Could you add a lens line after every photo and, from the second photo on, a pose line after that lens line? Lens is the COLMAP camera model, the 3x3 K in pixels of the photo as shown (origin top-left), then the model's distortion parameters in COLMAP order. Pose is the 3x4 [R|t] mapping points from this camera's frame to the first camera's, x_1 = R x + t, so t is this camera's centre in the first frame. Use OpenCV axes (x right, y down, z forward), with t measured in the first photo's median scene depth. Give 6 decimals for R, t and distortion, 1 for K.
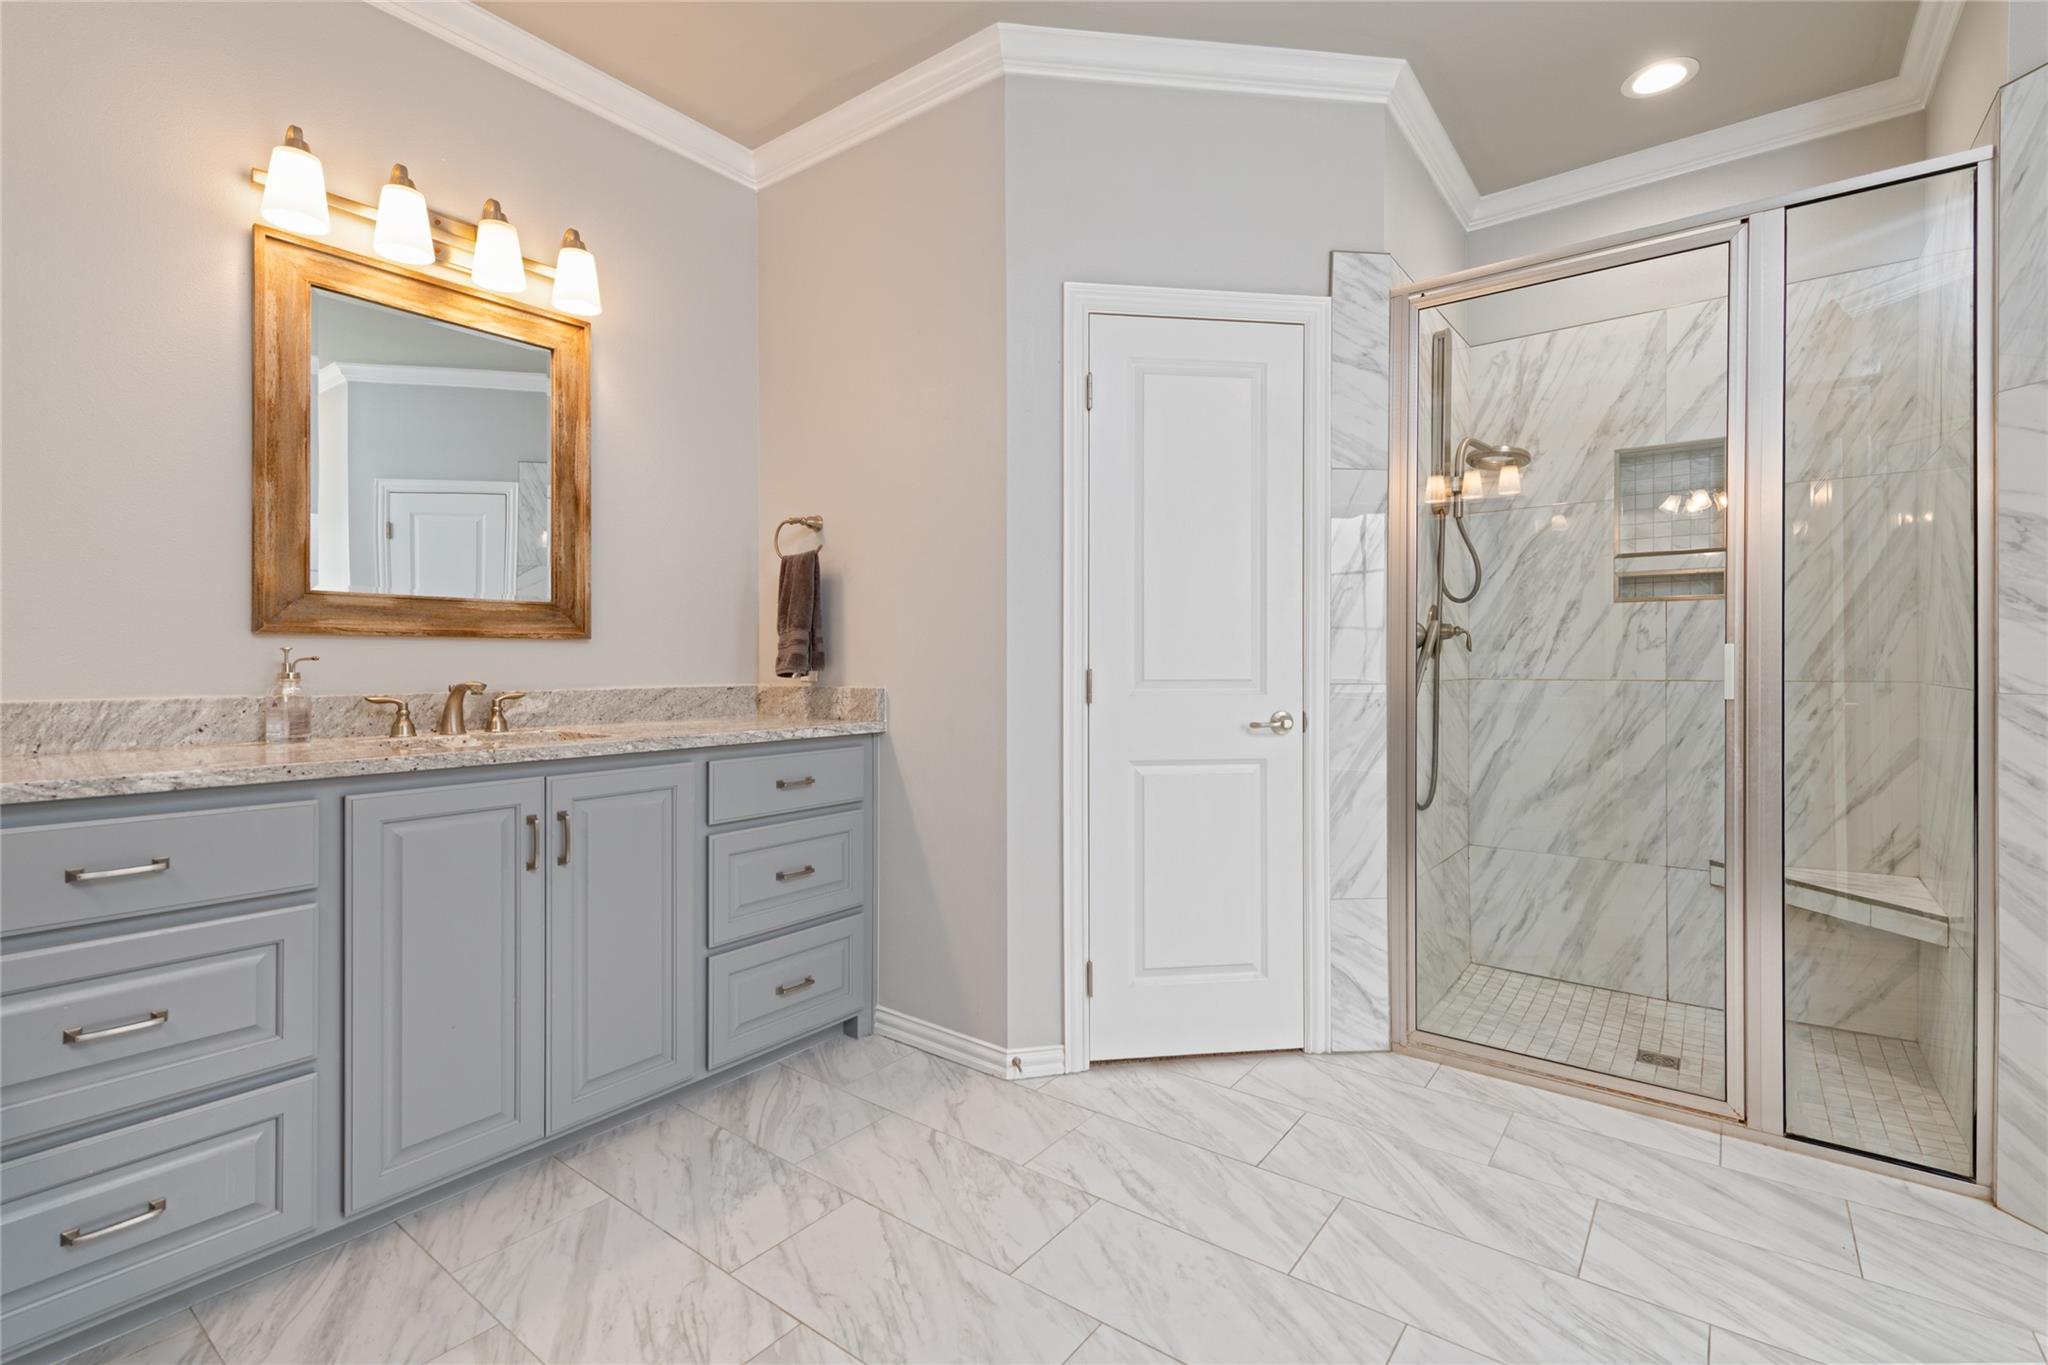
lens RADIAL K [[917.9, 0, 1024.7], [0, 917.9, 668.5], [0, 0, 1]] dist [0.016755, -0.005573]
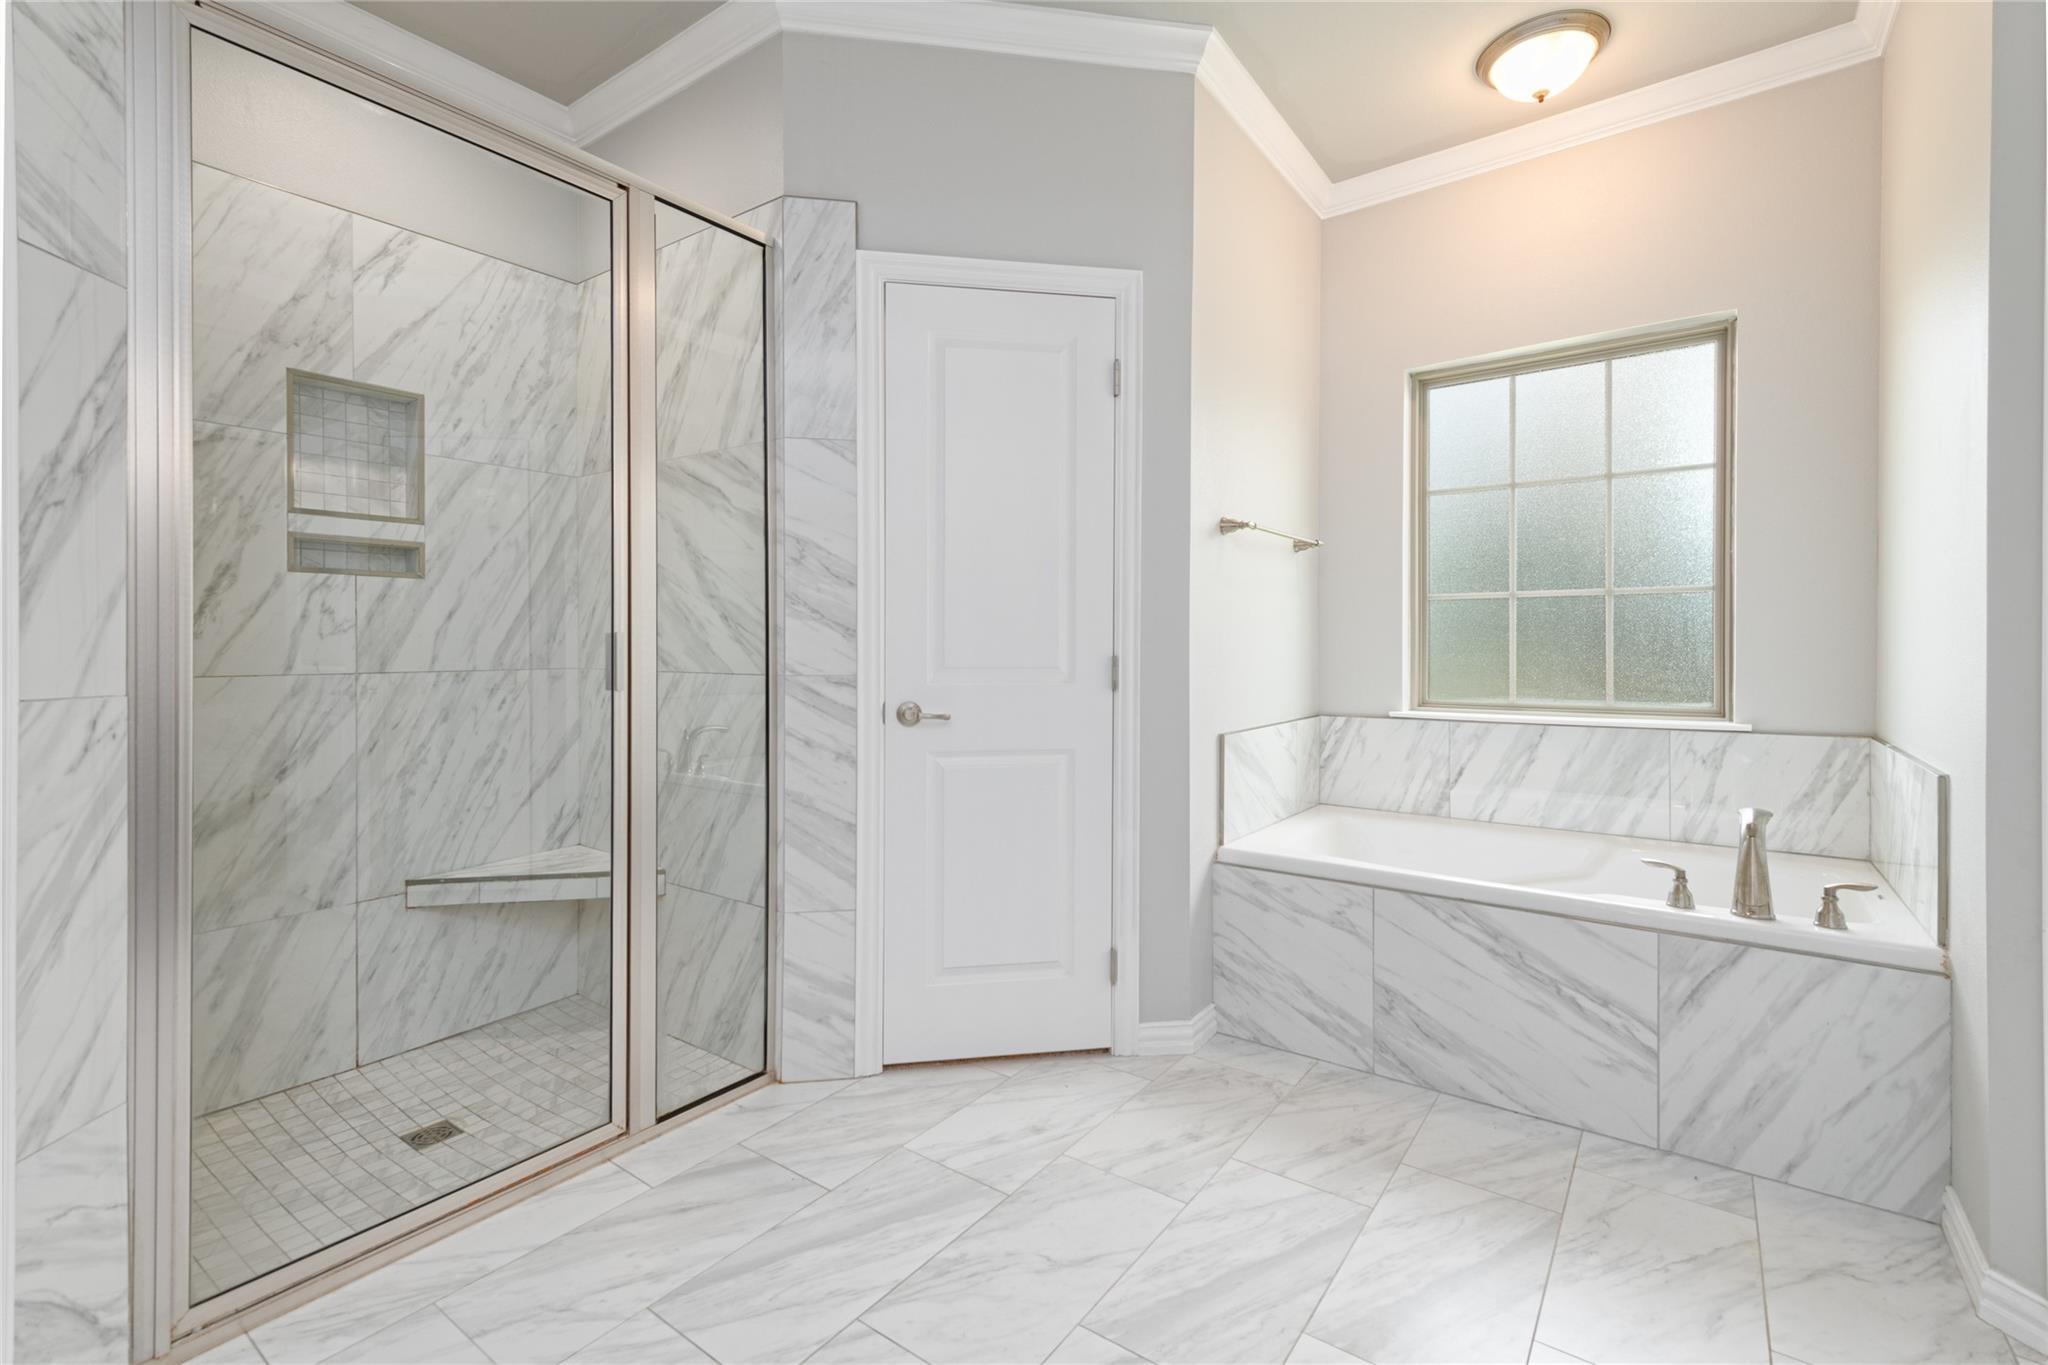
lens RADIAL K [[917.9, 0, 1019.3], [0, 917.9, 651.1], [0, 0, 1]] dist [0.016755, -0.005573]
pose [[-0.025995, -0.004422, 0.999652, -0.136820], [0.006495, 0.999968, 0.004593, -0.006663], [-0.999641, 0.006612, -0.025966, 0.457014]]
